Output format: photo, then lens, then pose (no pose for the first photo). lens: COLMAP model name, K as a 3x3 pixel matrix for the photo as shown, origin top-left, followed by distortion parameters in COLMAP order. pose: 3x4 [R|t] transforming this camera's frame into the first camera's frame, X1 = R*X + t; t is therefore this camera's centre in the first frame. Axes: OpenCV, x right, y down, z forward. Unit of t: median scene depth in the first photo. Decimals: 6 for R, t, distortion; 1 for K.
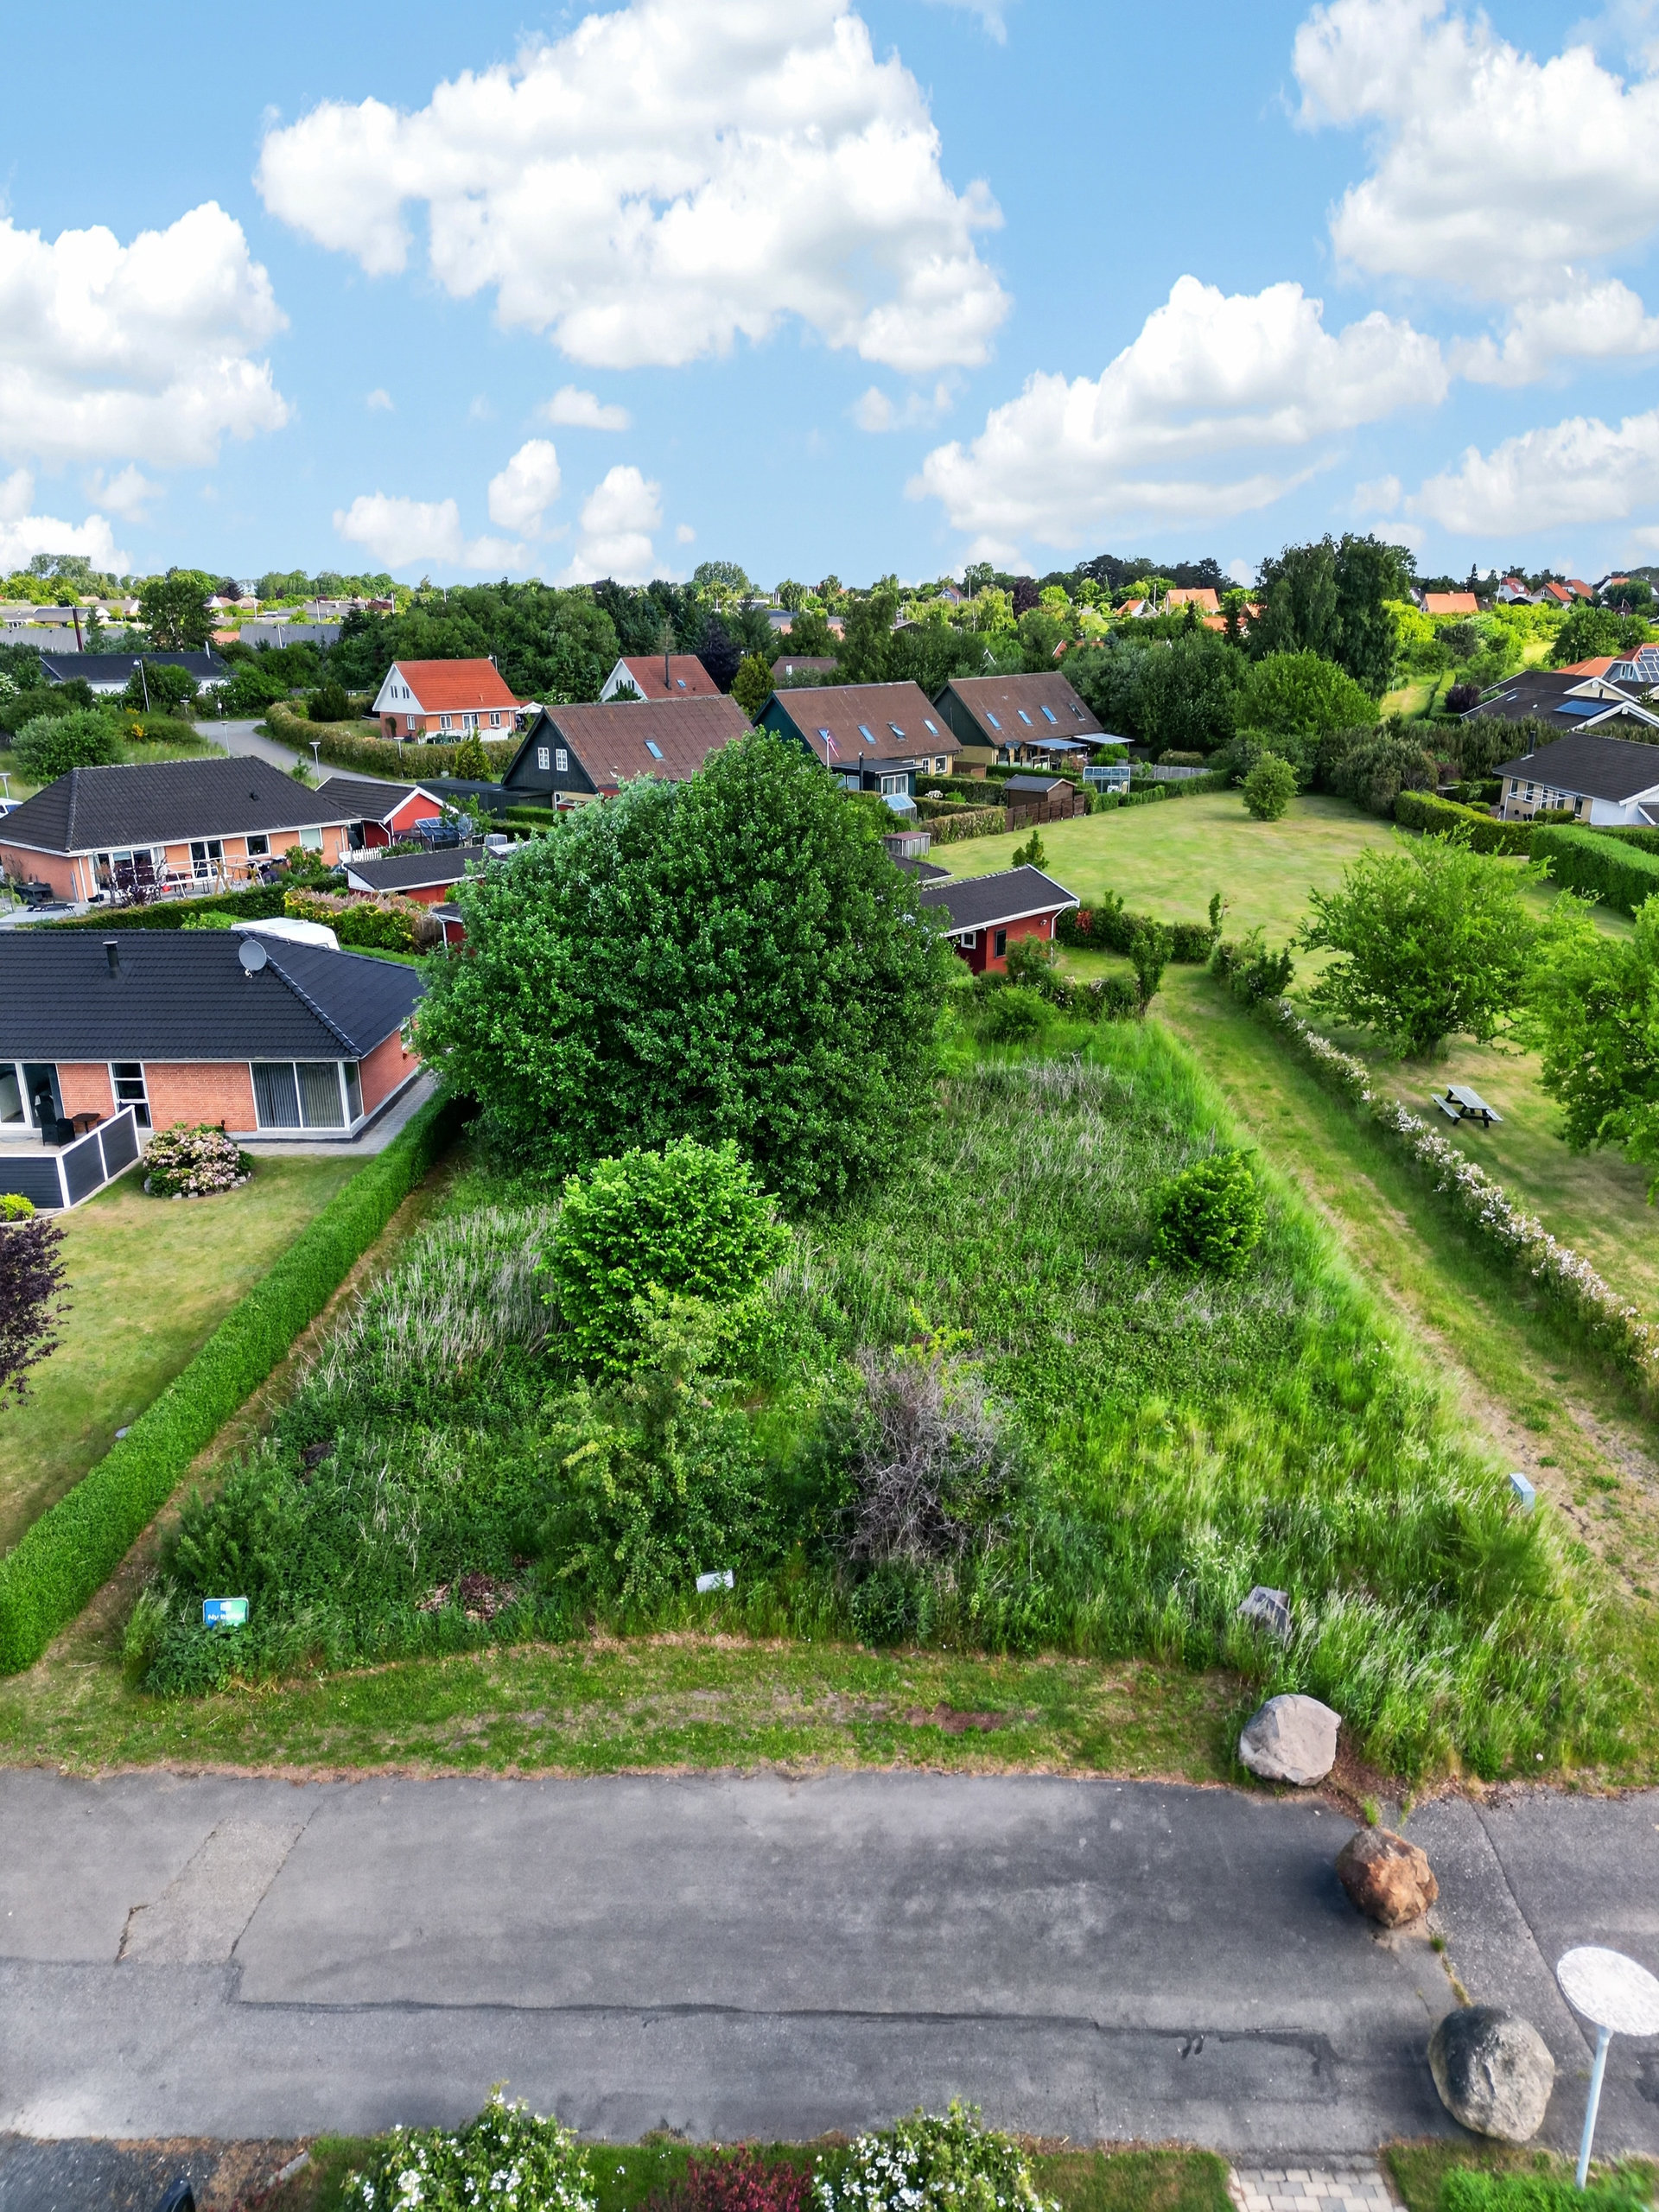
lens RADIAL K [[1543.6, 0, 829.5], [0, 1543.6, 1106.0], [0, 0, 1]] dist [0.048005, -0.029450]
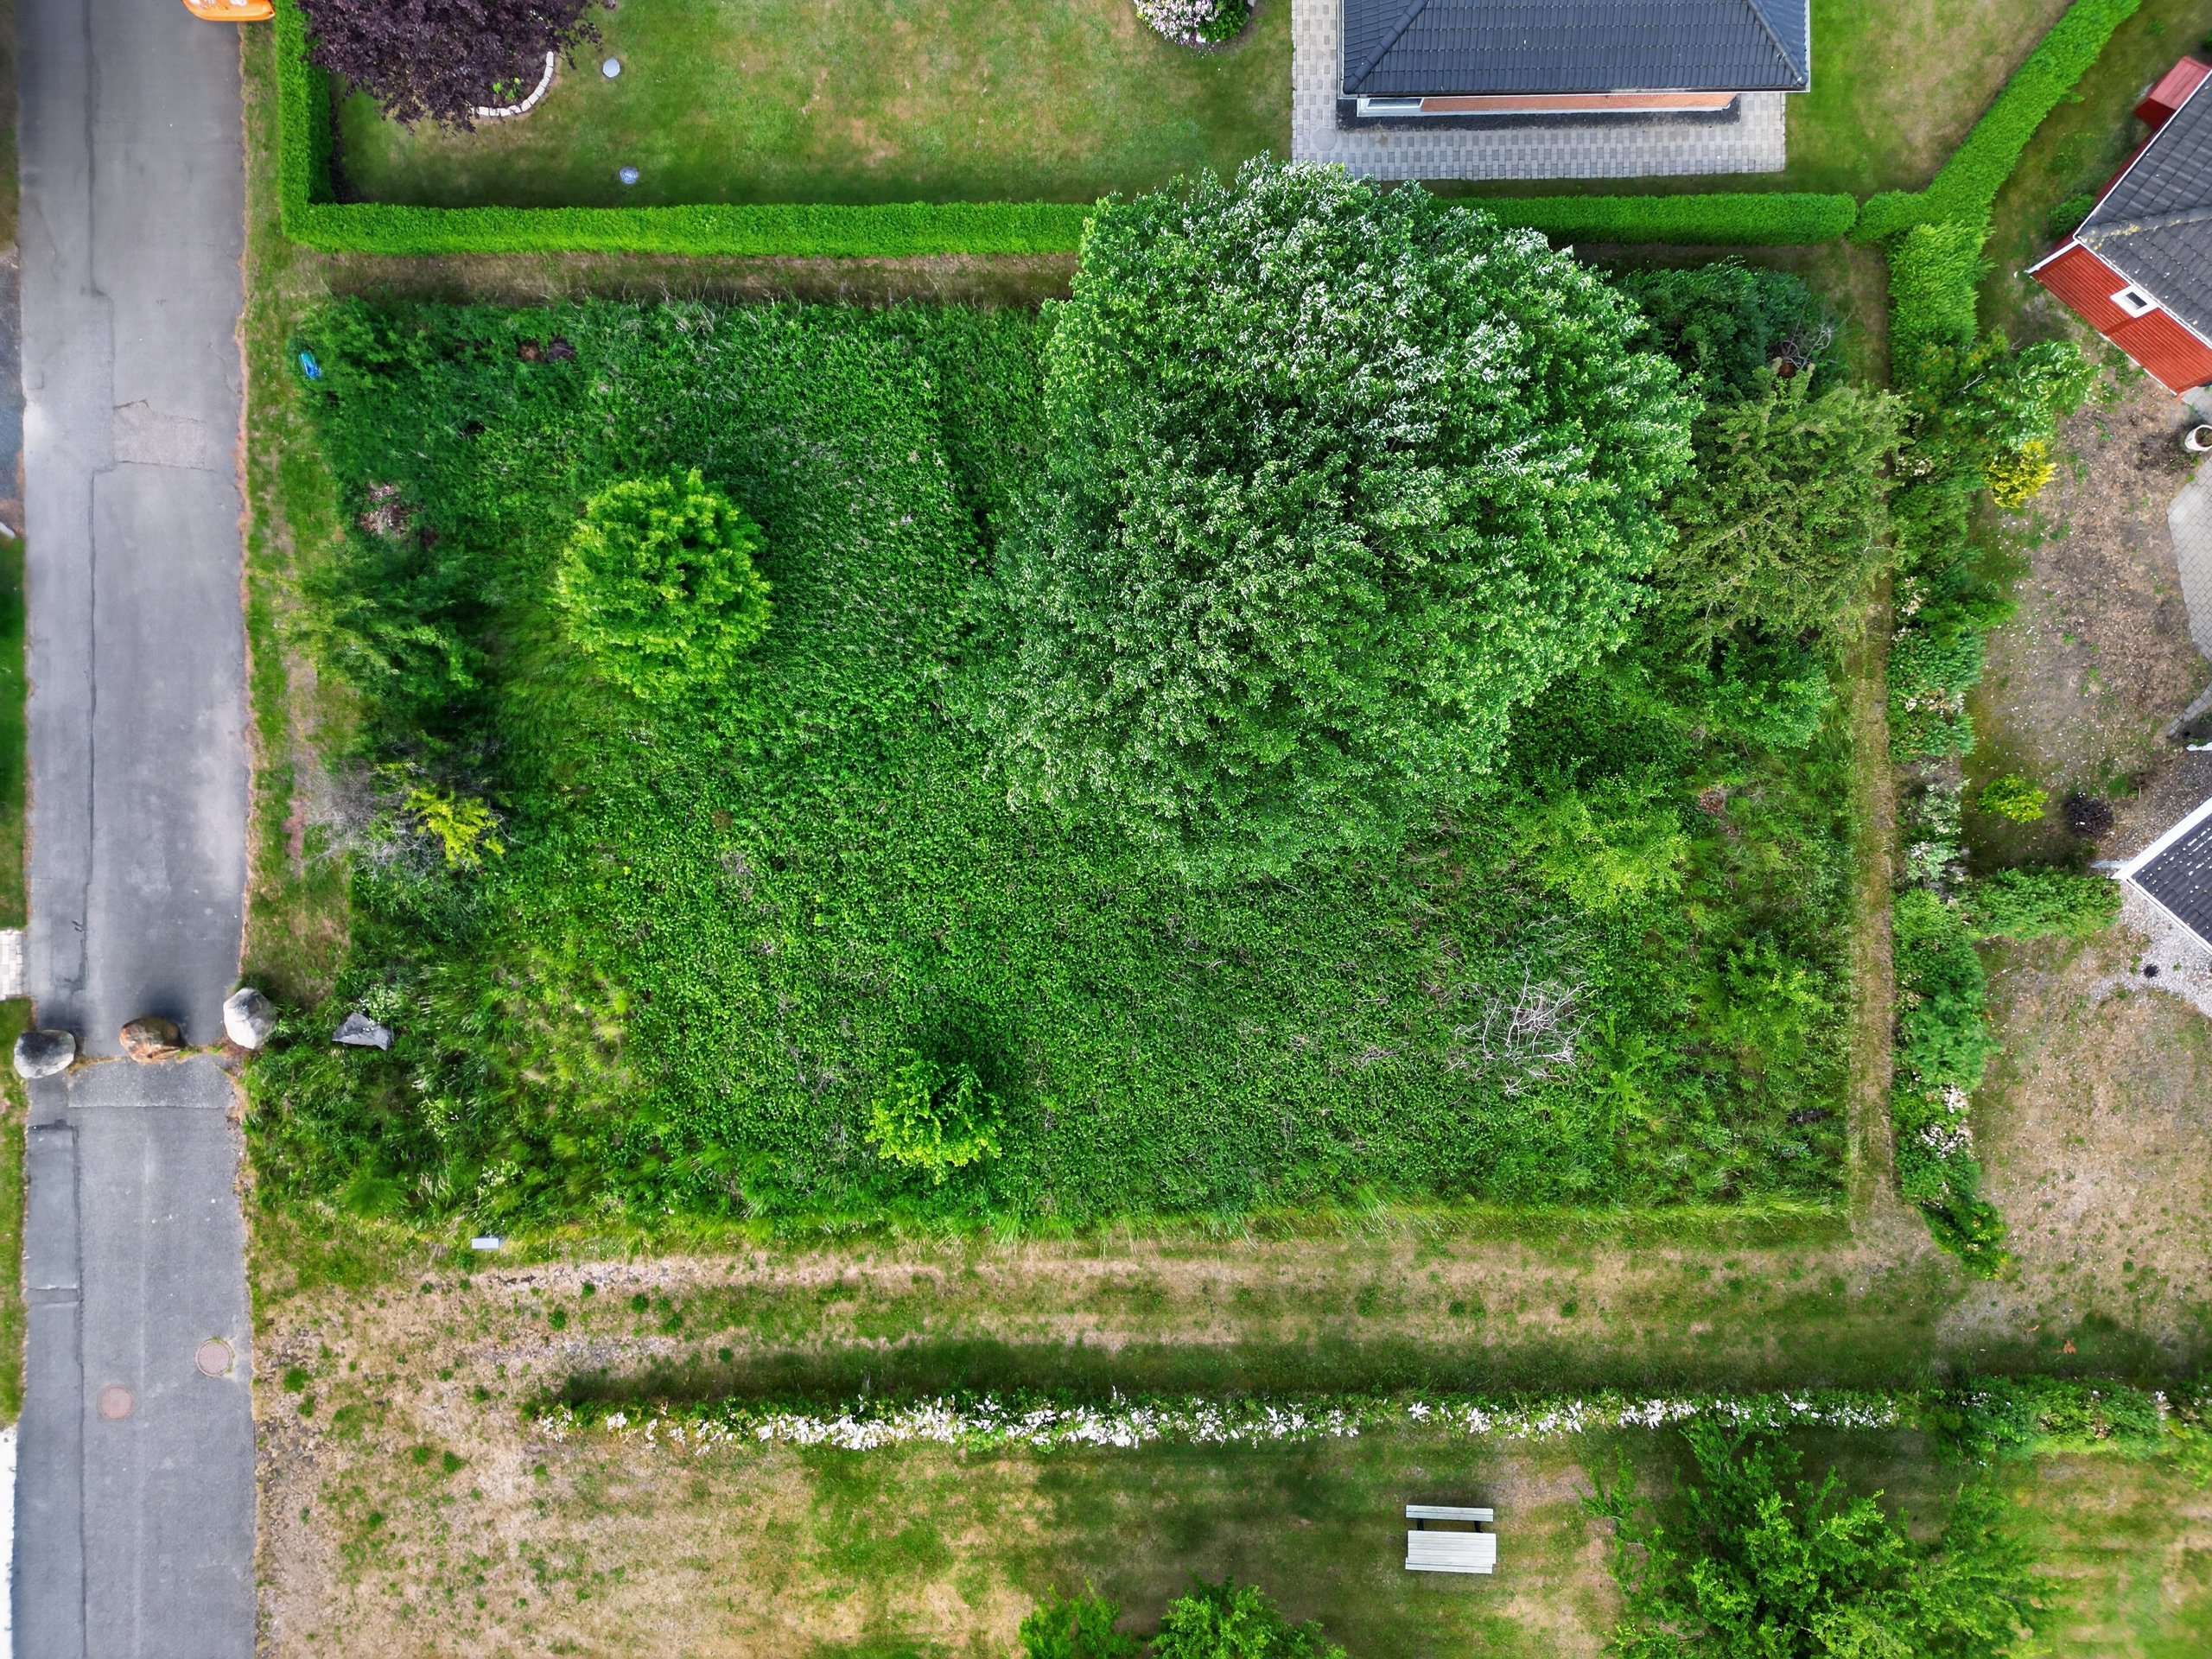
lens RADIAL K [[1543.6, 0, 1108.2], [0, 1543.6, 824.1], [0, 0, 1]] dist [0.048005, -0.029450]
pose [[0.033583, 0.999423, 0.005172, 0.055351], [-0.301584, 0.005200, 0.953426, -0.833603], [0.952848, -0.033578, 0.301584, 0.749330]]
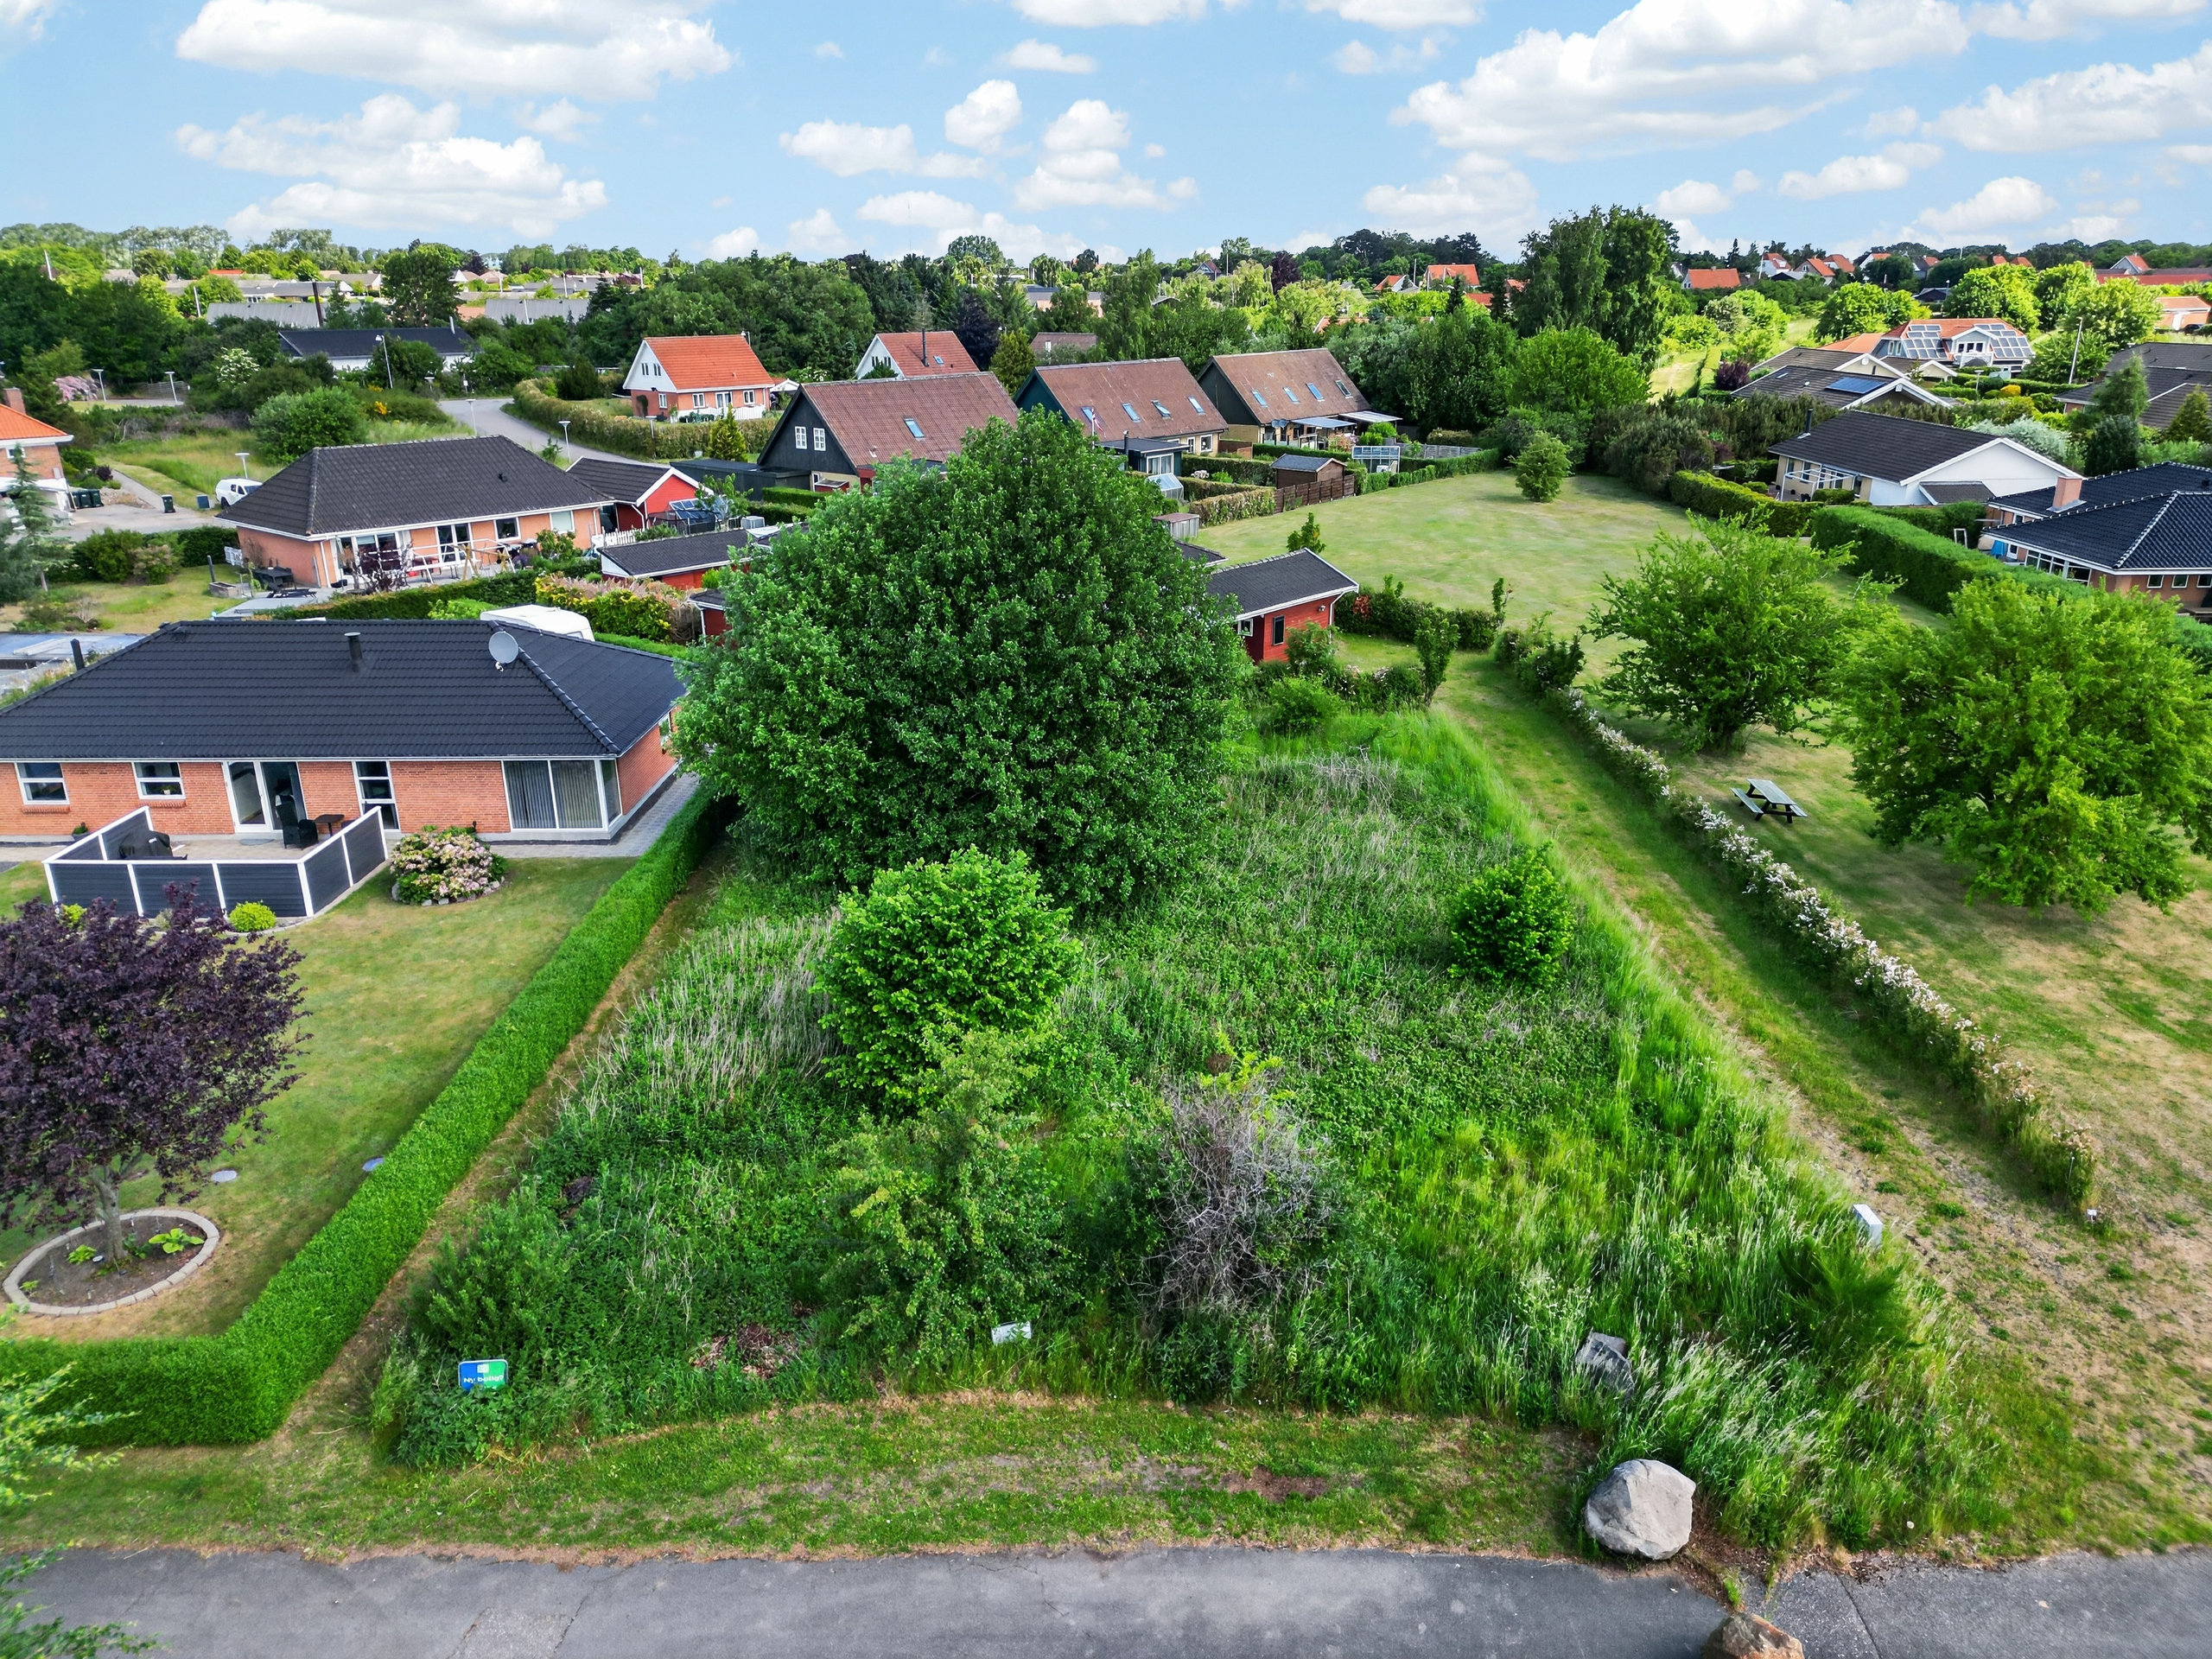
lens RADIAL K [[1543.6, 0, 1108.2], [0, 1543.6, 824.1], [0, 0, 1]] dist [0.048005, -0.029450]
pose [[0.999888, -0.004439, 0.014292, -0.017243], [0.004089, 0.999693, 0.024419, -0.012854], [-0.014396, -0.024358, 0.999600, 0.046933]]
